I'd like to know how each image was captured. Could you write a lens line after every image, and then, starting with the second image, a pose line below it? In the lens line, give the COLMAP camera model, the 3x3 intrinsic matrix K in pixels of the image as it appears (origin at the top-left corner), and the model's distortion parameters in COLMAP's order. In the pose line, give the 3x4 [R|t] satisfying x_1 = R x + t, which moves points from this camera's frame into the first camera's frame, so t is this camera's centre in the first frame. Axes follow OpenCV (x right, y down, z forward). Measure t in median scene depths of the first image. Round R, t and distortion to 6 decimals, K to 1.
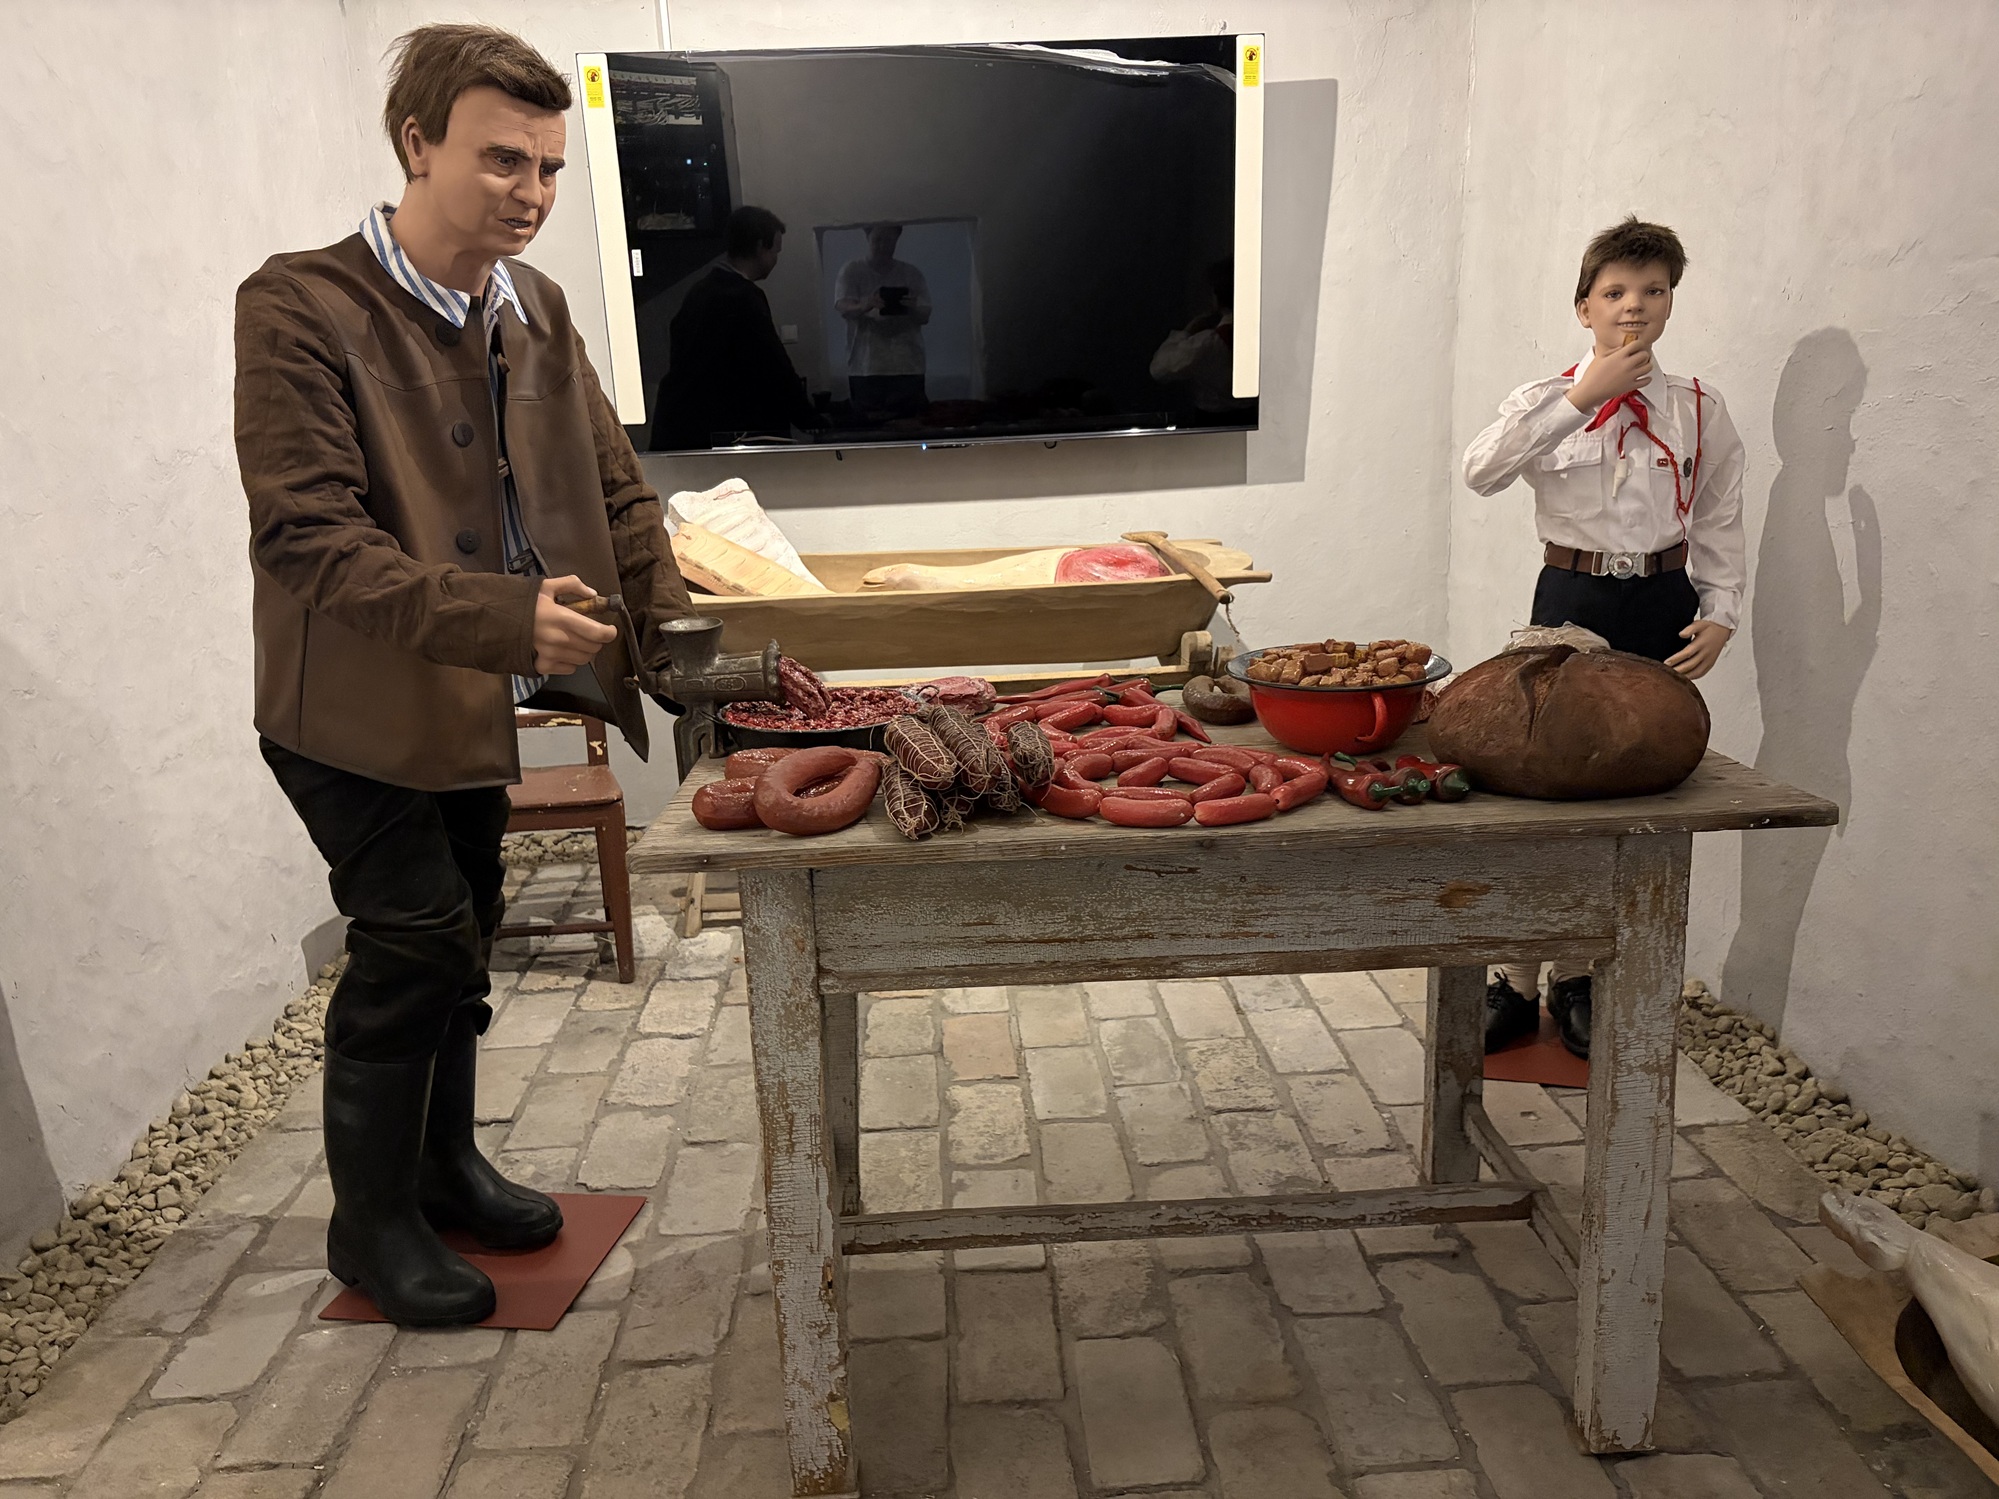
lens RADIAL K [[1528.1, 0, 1021.1], [0, 1528.1, 771.5], [0, 0, 1]] dist [0.025331, -0.017531]
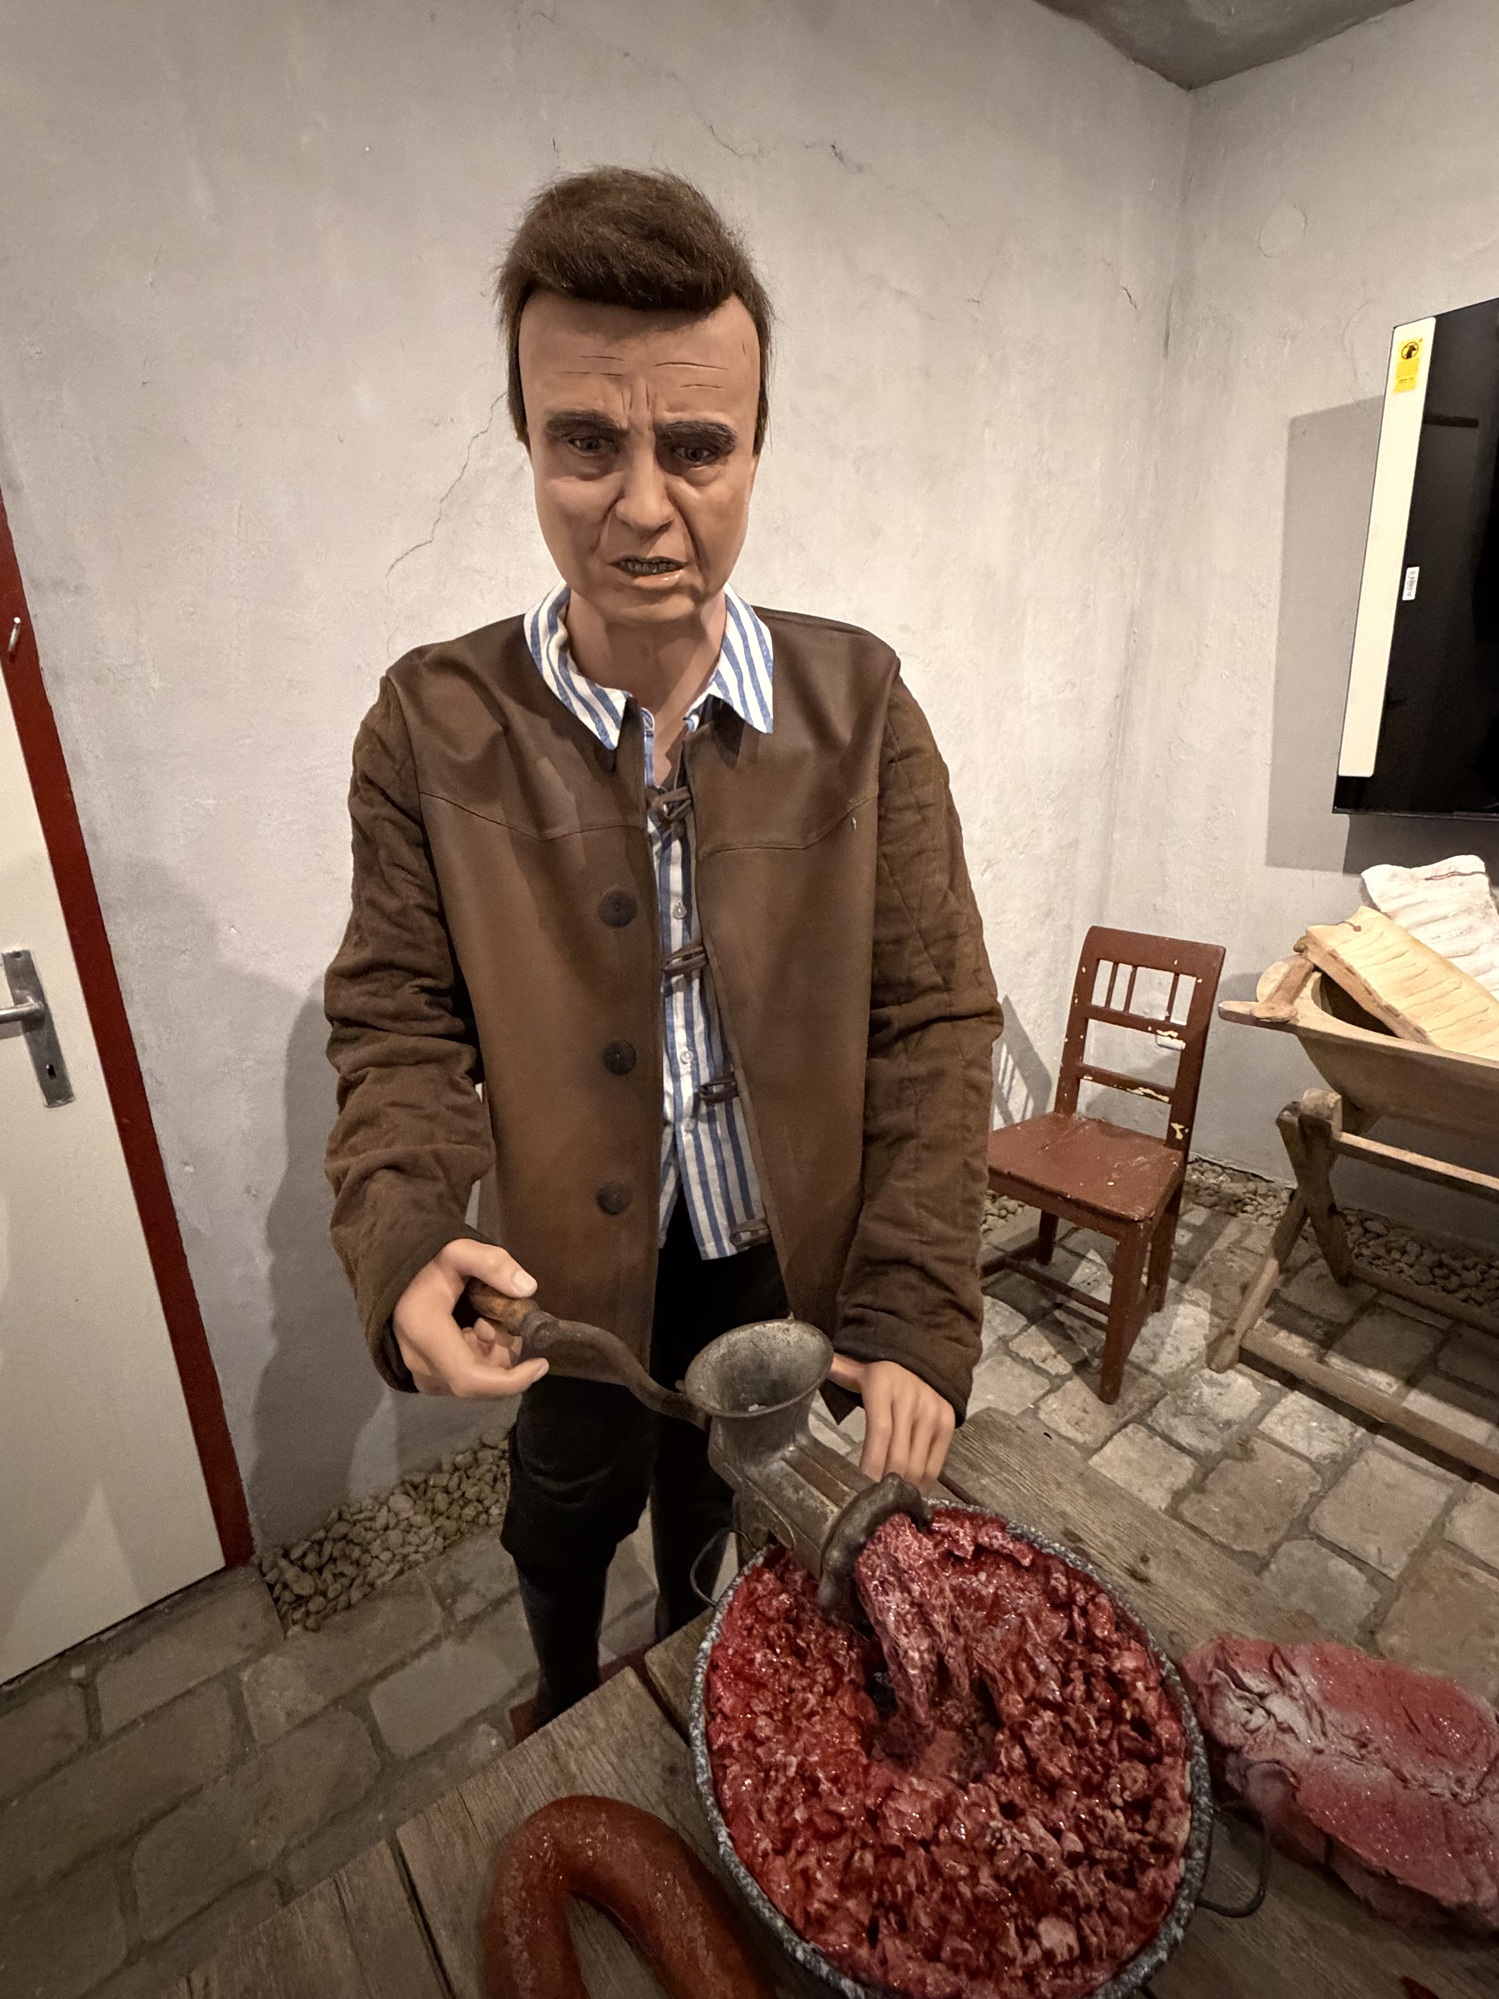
lens RADIAL K [[938.5, 0, 744.4], [0, 938.5, 994.1], [0, 0, 1]] dist [-0.000469, 0.000117]
pose [[0.573515, 0.258857, -0.777222, -0.008417], [-0.192996, 0.964752, 0.178902, -0.209678], [0.796136, 0.047397, 0.603258, 0.631145]]
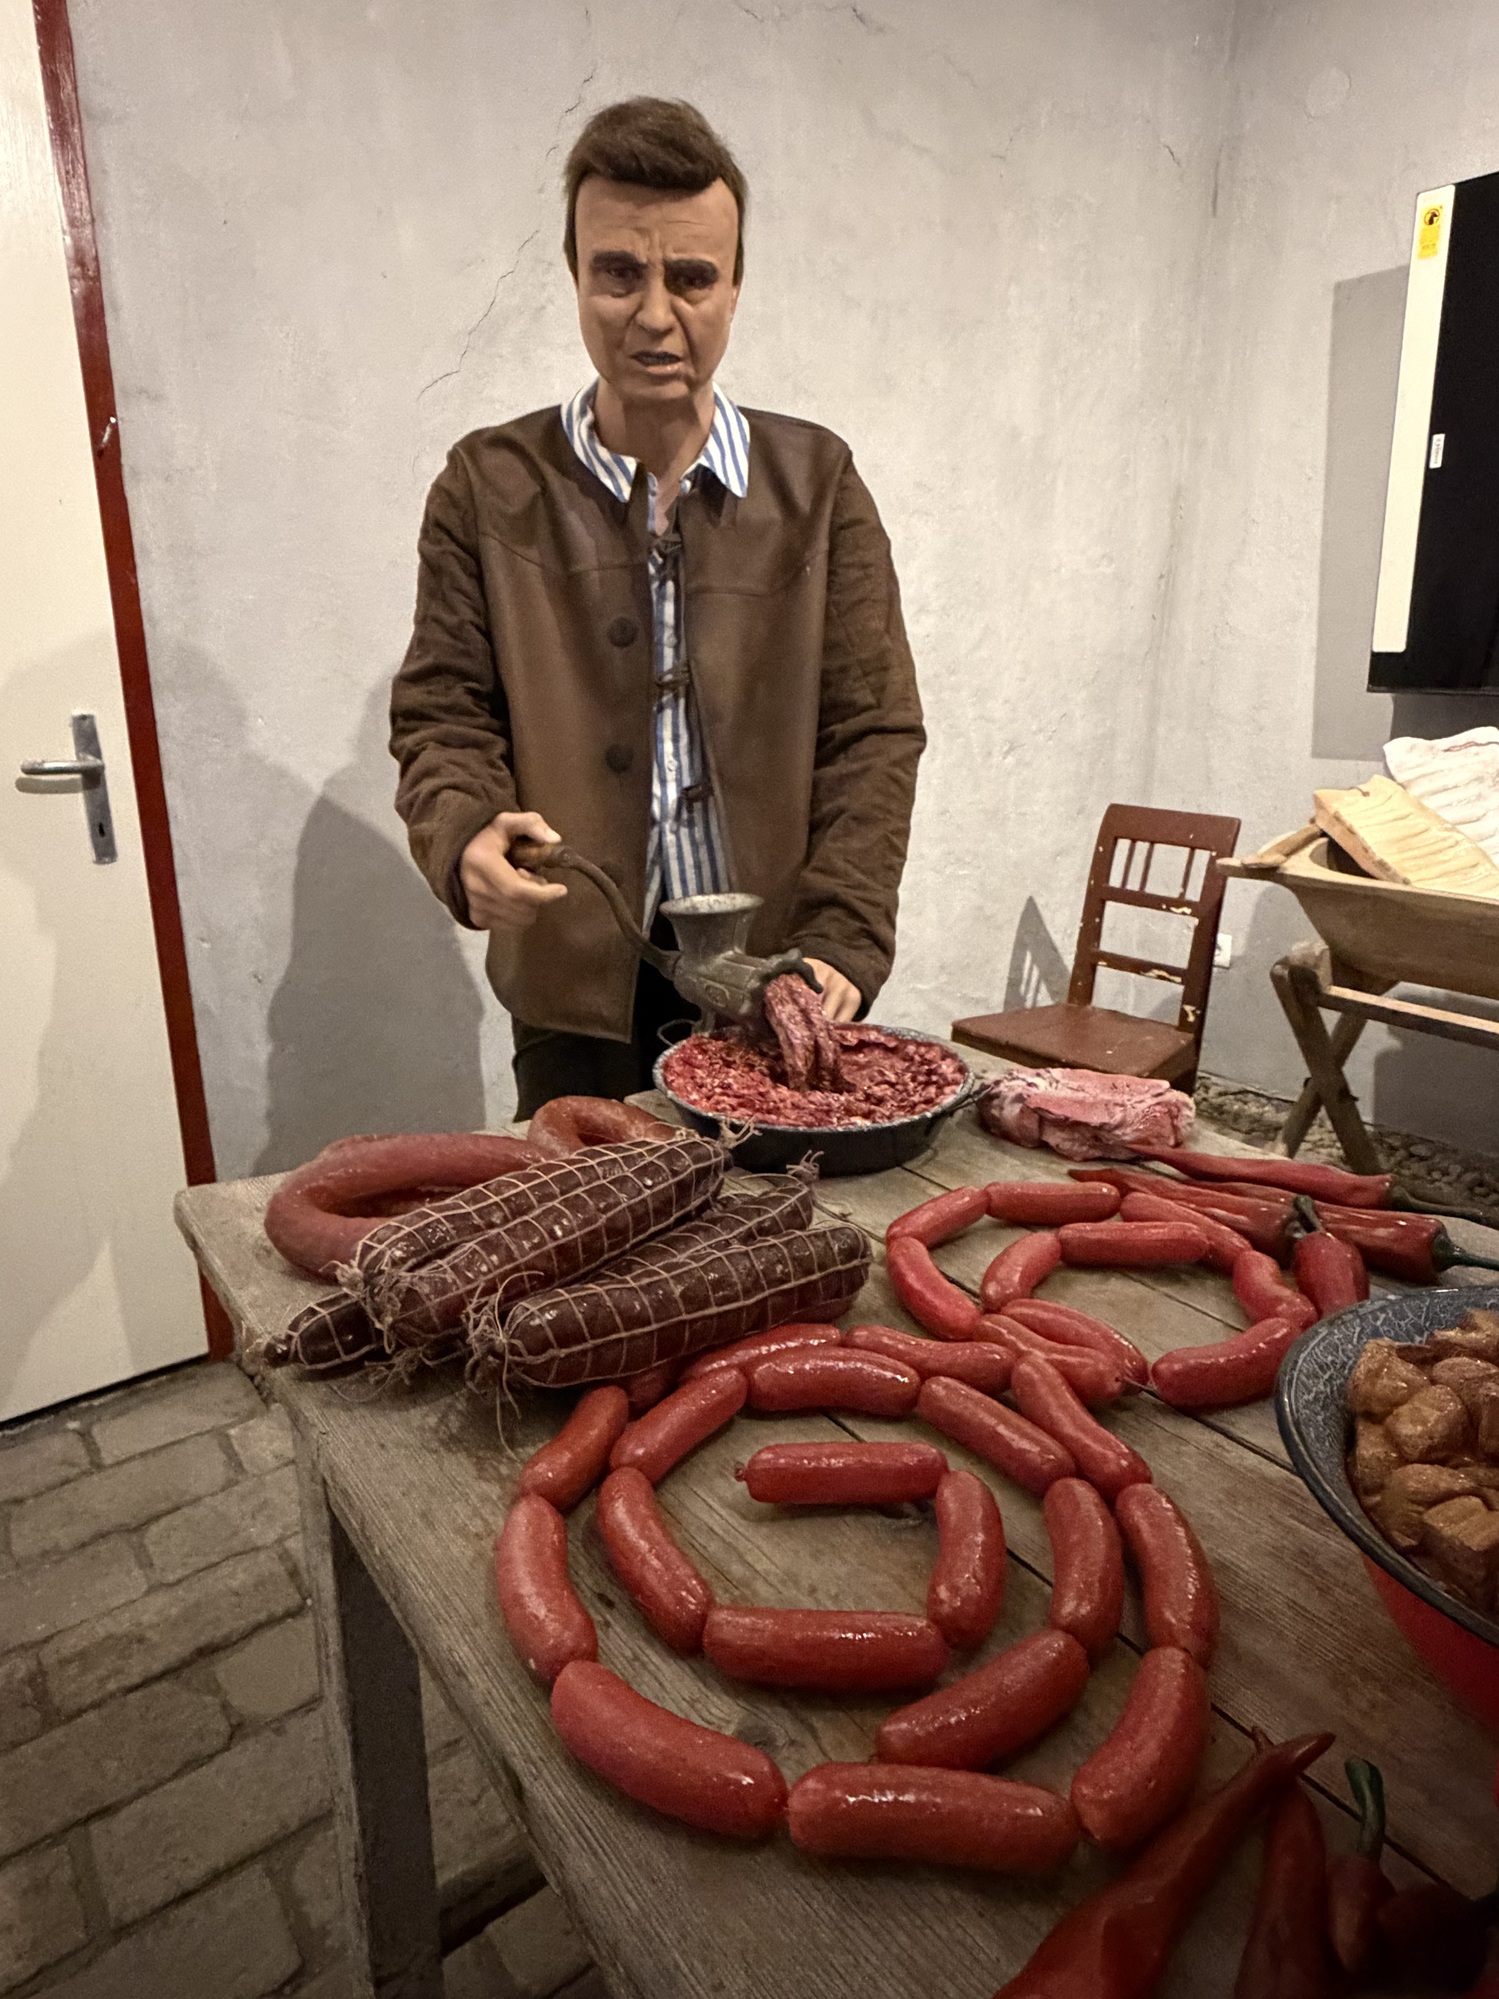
lens RADIAL K [[1235.5, 0, 740.3], [0, 1235.5, 983.5], [0, 0, 1]] dist [-0.002505, 0.002573]
pose [[0.547786, 0.256561, -0.796308, 0.209089], [-0.225349, 0.961887, 0.154890, -0.120193], [0.805697, 0.094601, 0.584725, 0.527891]]
